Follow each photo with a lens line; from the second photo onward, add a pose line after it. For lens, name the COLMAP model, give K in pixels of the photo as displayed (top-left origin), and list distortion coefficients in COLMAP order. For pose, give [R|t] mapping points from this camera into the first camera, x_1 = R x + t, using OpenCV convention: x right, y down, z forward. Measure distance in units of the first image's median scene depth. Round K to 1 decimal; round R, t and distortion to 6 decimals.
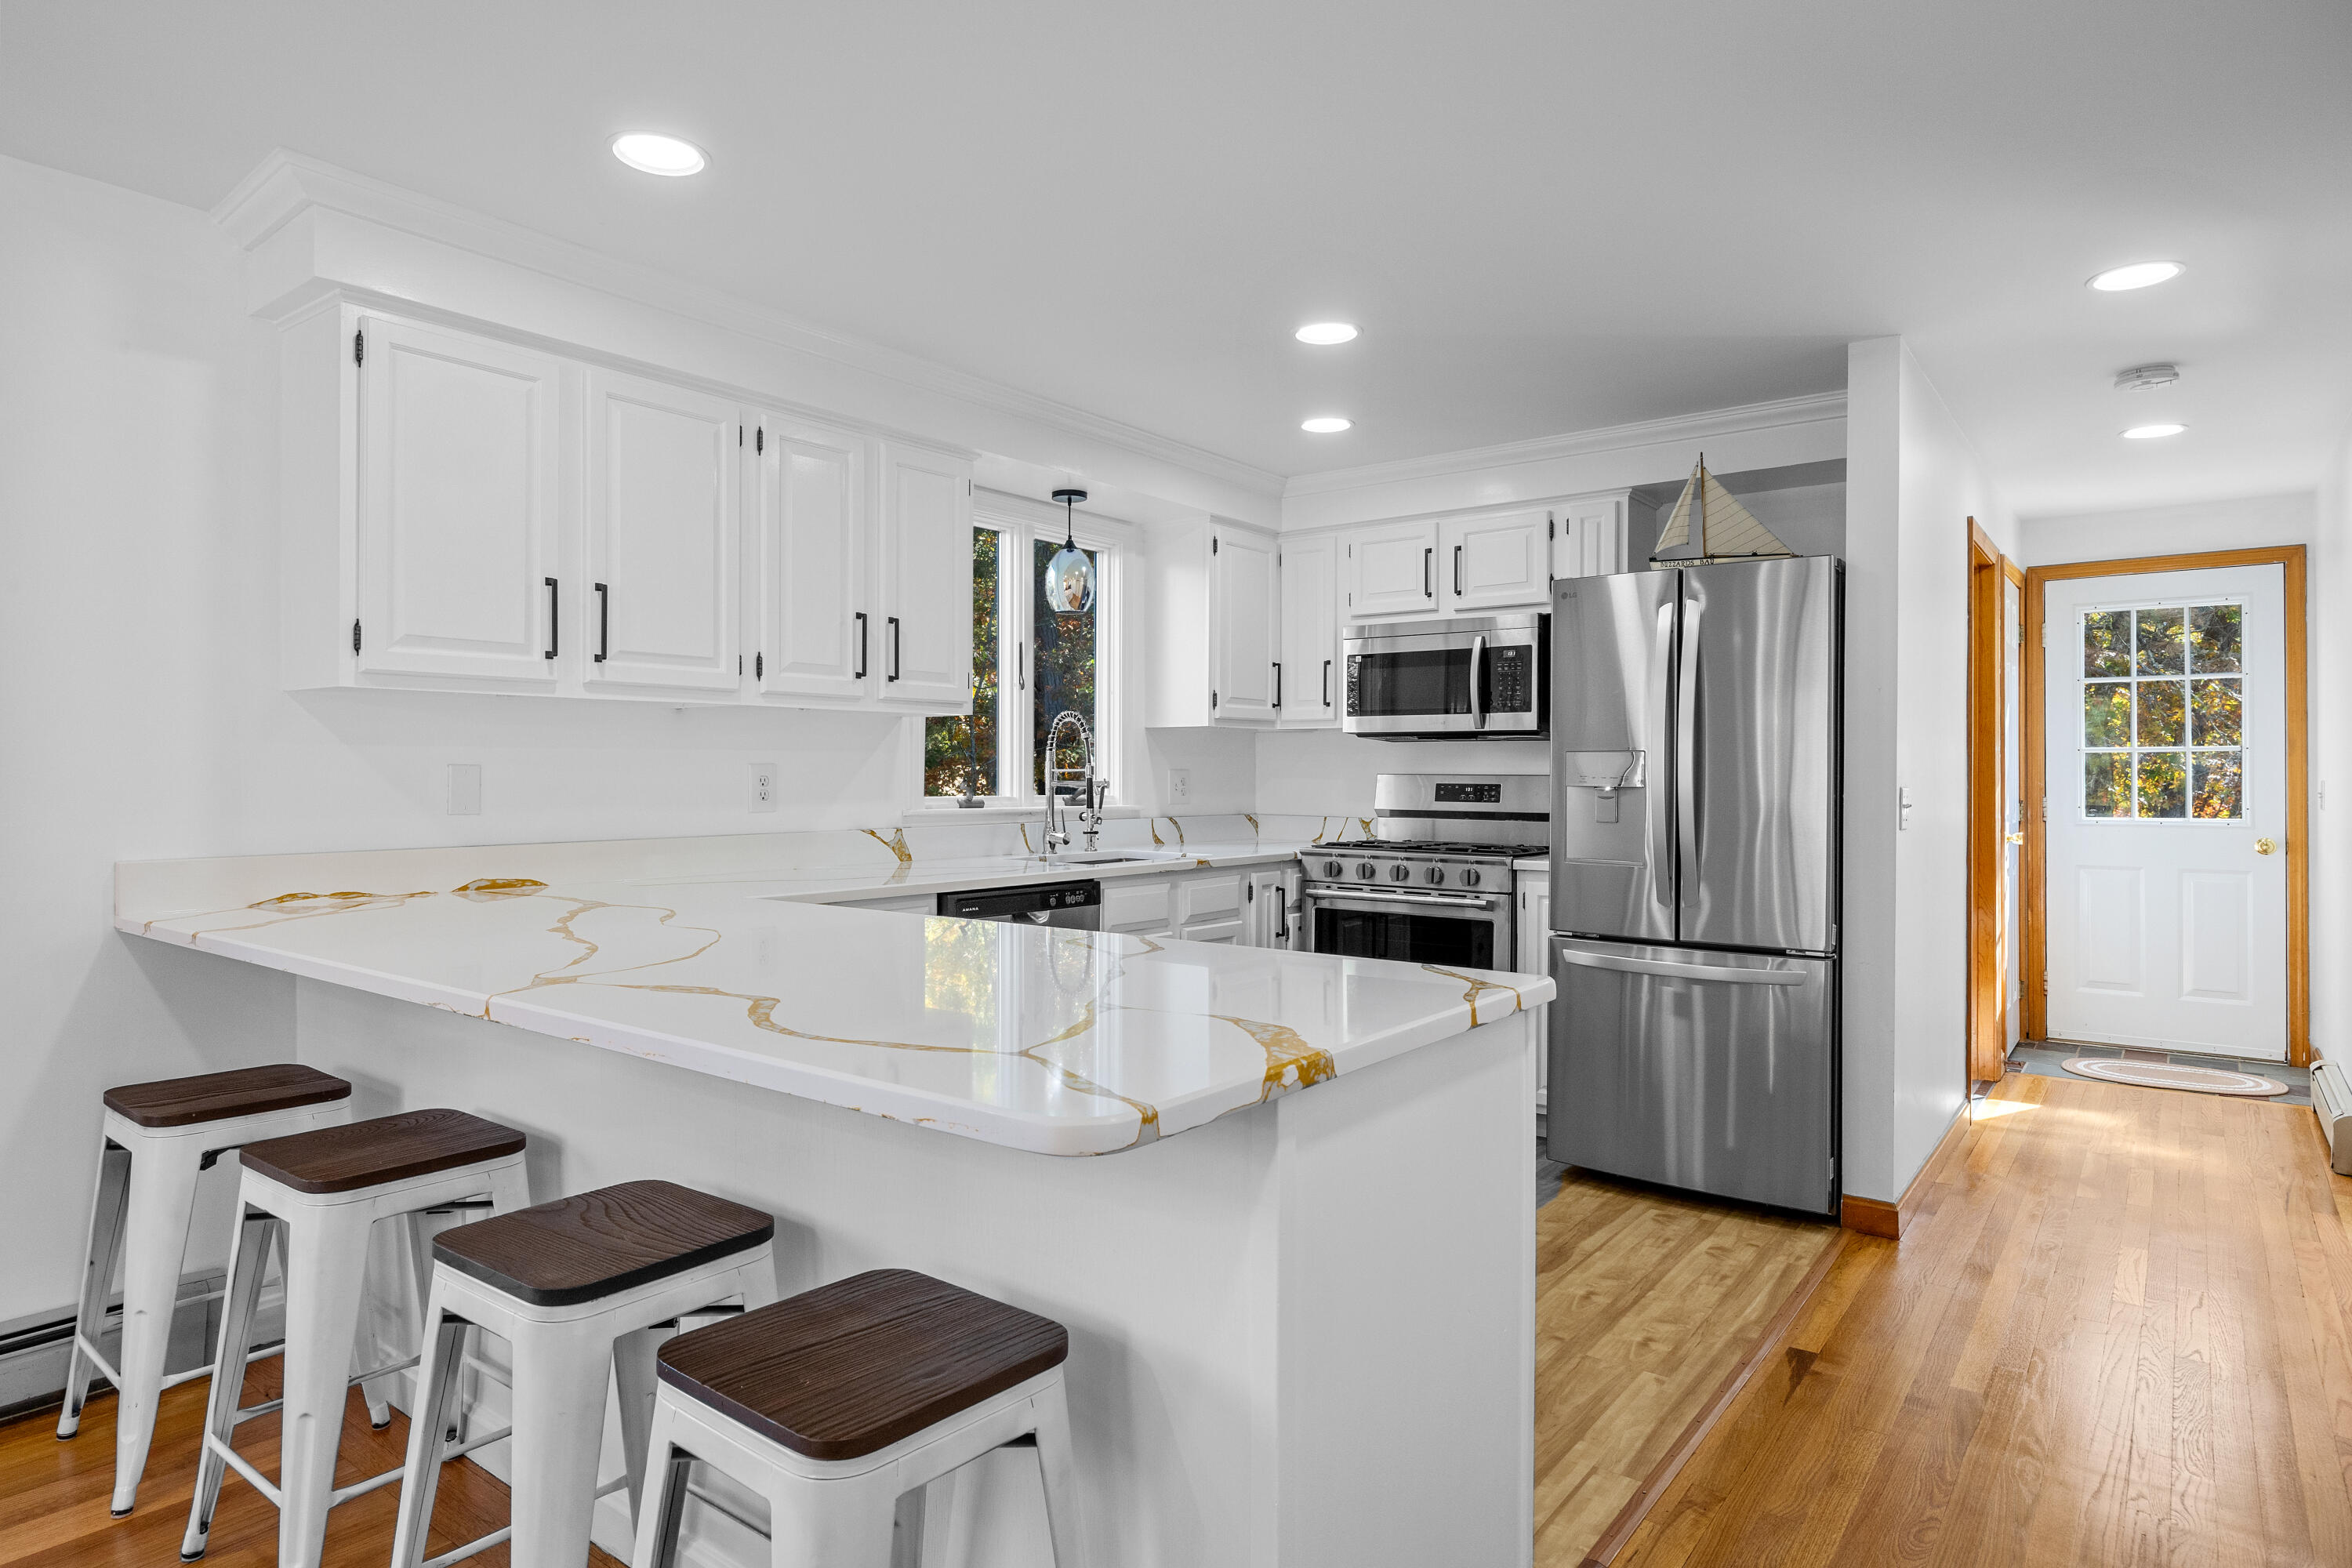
lens RADIAL K [[1087.8, 0, 1175.3], [0, 1087.8, 781.7], [0, 0, 1]] dist [-0.000252, 0.000008]
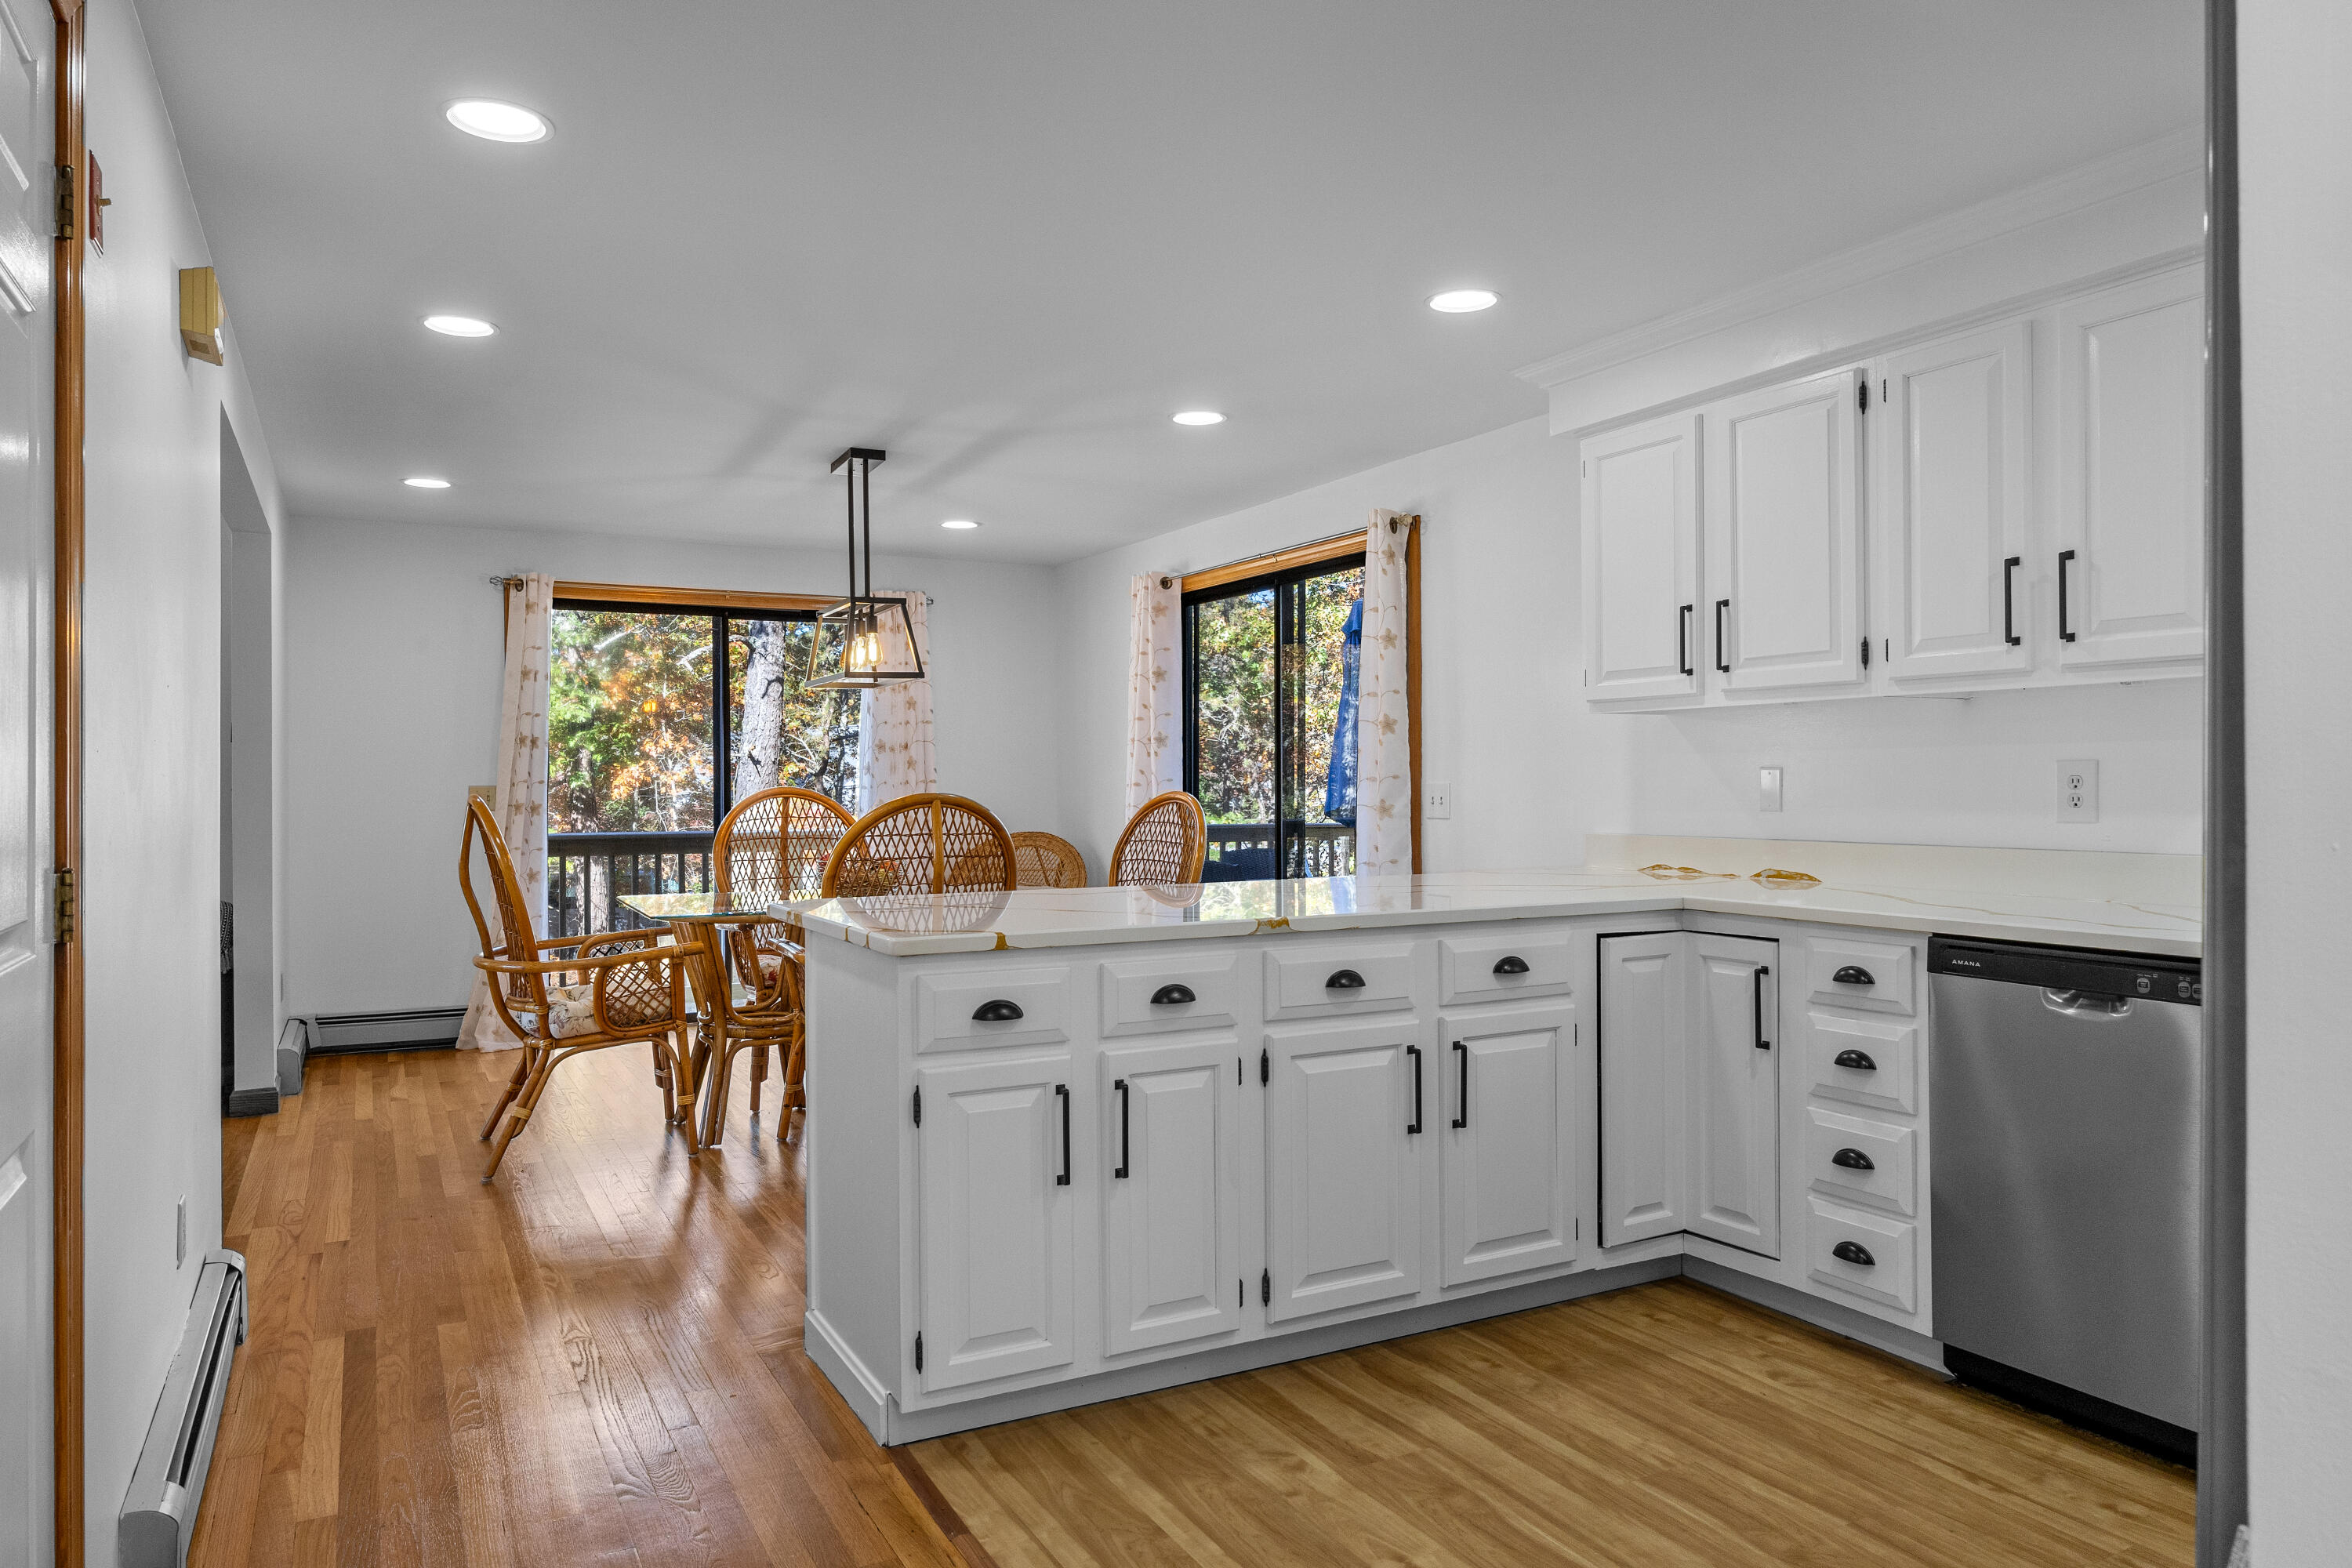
lens RADIAL K [[1533.3, 0, 1176.0], [0, 1533.3, 776.3], [0, 0, 1]] dist [-0.000060, -0.000048]
pose [[-0.323389, 0.002828, -0.946262, 0.997904], [0.003764, 0.999991, 0.001703, -0.009775], [0.946259, -0.003011, -0.323397, 0.891066]]
